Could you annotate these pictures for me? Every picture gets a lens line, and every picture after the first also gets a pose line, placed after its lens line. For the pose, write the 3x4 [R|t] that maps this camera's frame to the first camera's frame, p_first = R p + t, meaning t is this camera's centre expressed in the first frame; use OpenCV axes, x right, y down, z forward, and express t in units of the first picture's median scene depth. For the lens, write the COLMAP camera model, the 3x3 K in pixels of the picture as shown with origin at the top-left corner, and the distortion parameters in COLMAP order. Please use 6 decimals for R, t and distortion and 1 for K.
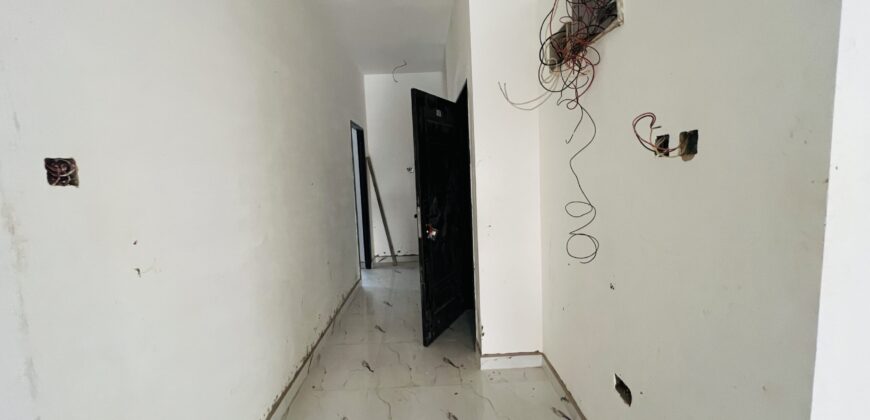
lens RADIAL K [[352.6, 0, 435.5], [0, 352.6, 198.4], [0, 0, 1]] dist [-0.000378, -0.000008]
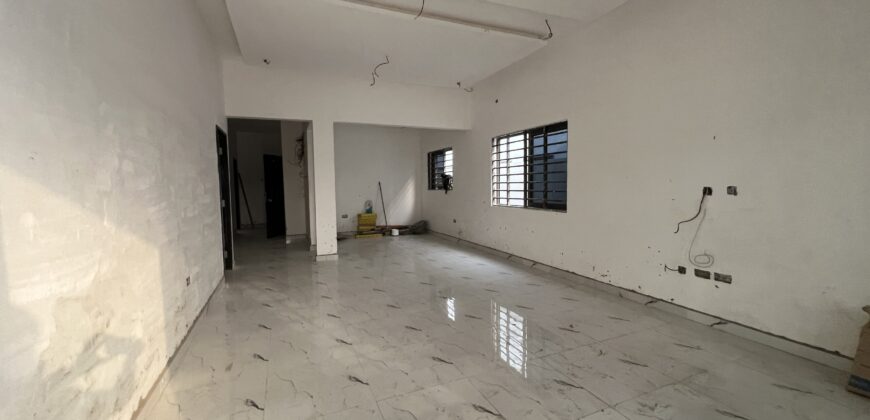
lens RADIAL K [[348.0, 0, 434.5], [0, 348.0, 207.1], [0, 0, 1]] dist [0.000243, 0.000016]
pose [[0.924973, 0.001468, 0.380031, 0.091542], [0.009006, 0.999627, -0.025781, 0.143827], [-0.379927, 0.027269, 0.924614, -1.319193]]
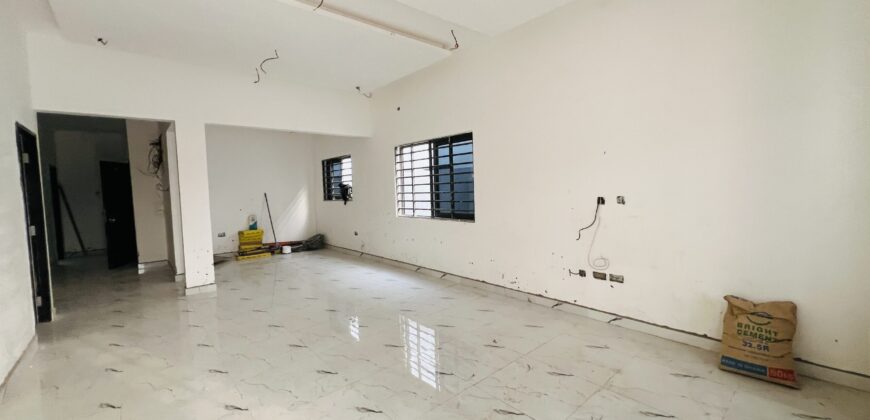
lens RADIAL K [[348.0, 0, 434.5], [0, 348.0, 207.1], [0, 0, 1]] dist [0.000243, 0.000016]
pose [[0.765886, -0.020589, 0.642646, 0.084537], [0.054405, 0.997978, -0.032864, 0.120757], [-0.640670, 0.060133, 0.765458, -1.244366]]
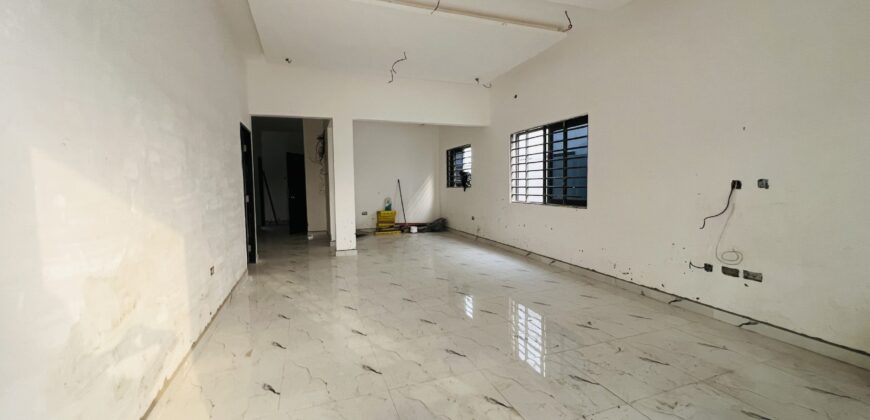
lens RADIAL K [[348.0, 0, 434.5], [0, 348.0, 207.1], [0, 0, 1]] dist [0.000243, 0.000016]
pose [[0.945707, 0.004963, 0.324983, 0.100786], [0.003421, 0.999676, -0.025220, 0.155075], [-0.325003, 0.024962, 0.945384, -1.322525]]
